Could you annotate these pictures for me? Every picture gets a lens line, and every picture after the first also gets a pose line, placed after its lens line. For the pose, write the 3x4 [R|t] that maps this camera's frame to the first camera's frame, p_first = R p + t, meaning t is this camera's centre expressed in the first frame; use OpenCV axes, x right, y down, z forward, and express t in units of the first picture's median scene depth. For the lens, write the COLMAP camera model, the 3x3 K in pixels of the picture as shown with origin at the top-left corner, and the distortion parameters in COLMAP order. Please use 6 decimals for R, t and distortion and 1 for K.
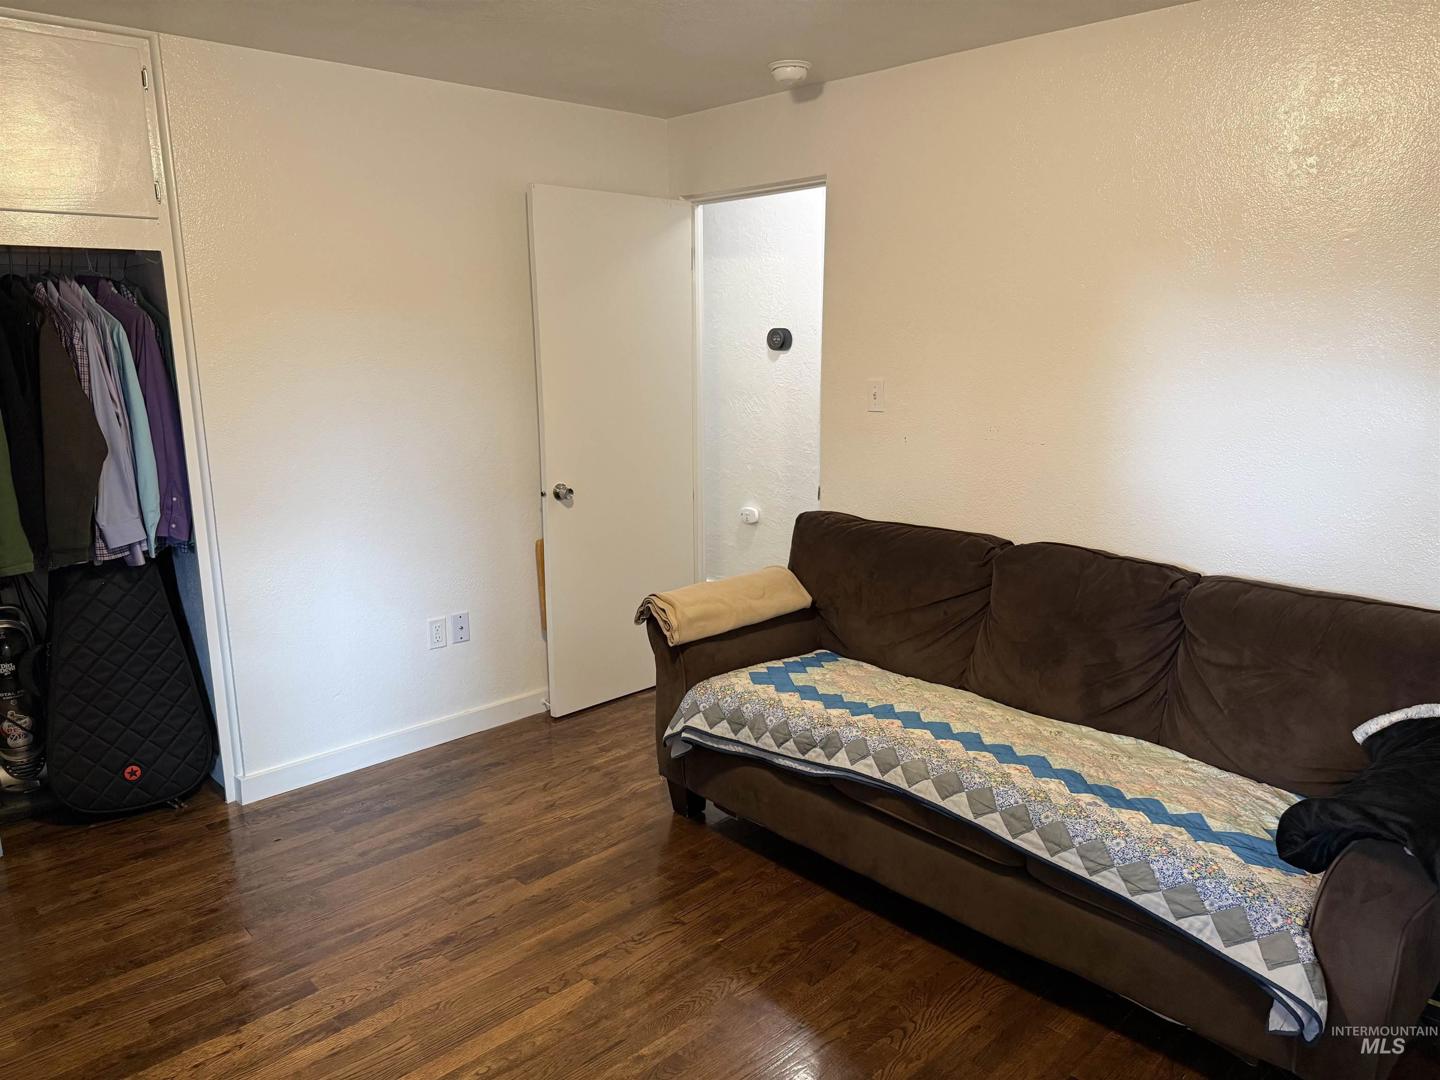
lens RADIAL K [[1005.9, 0, 719.9], [0, 1005.9, 538.7], [0, 0, 1]] dist [0.092550, -0.117199]
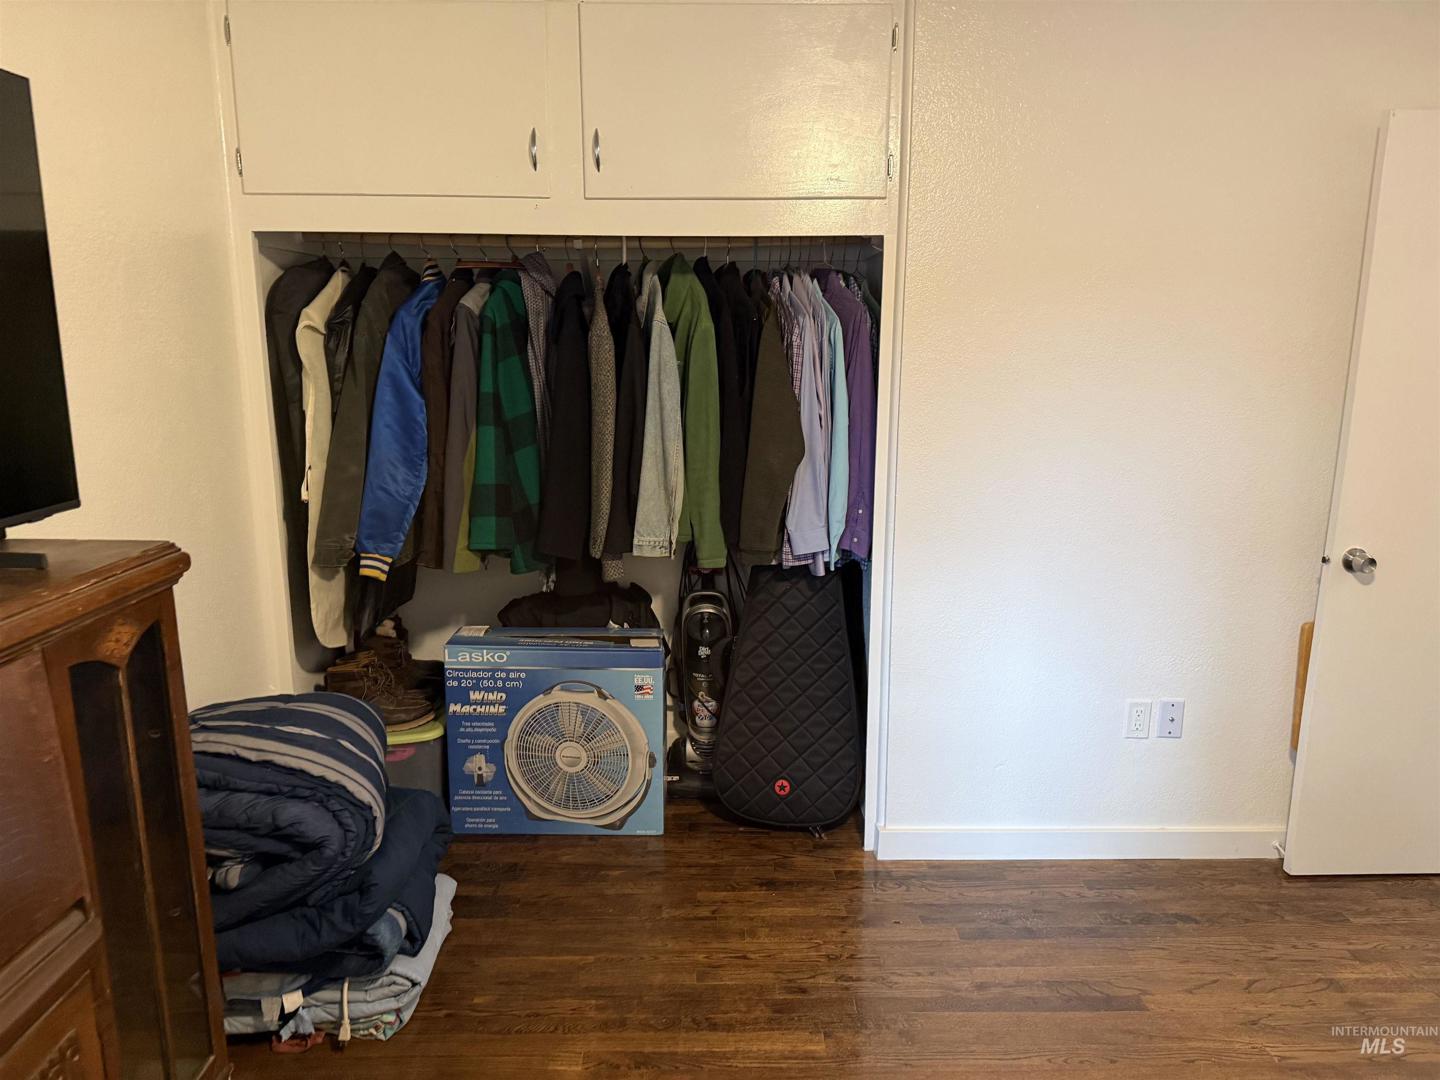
lens RADIAL K [[1005.9, 0, 721.2], [0, 1005.9, 541.3], [0, 0, 1]] dist [0.092550, -0.117199]
pose [[0.739496, 0.144945, -0.657371, -0.026143], [-0.143534, 0.988038, 0.056389, -0.045034], [0.657681, 0.052655, 0.751454, 0.238150]]
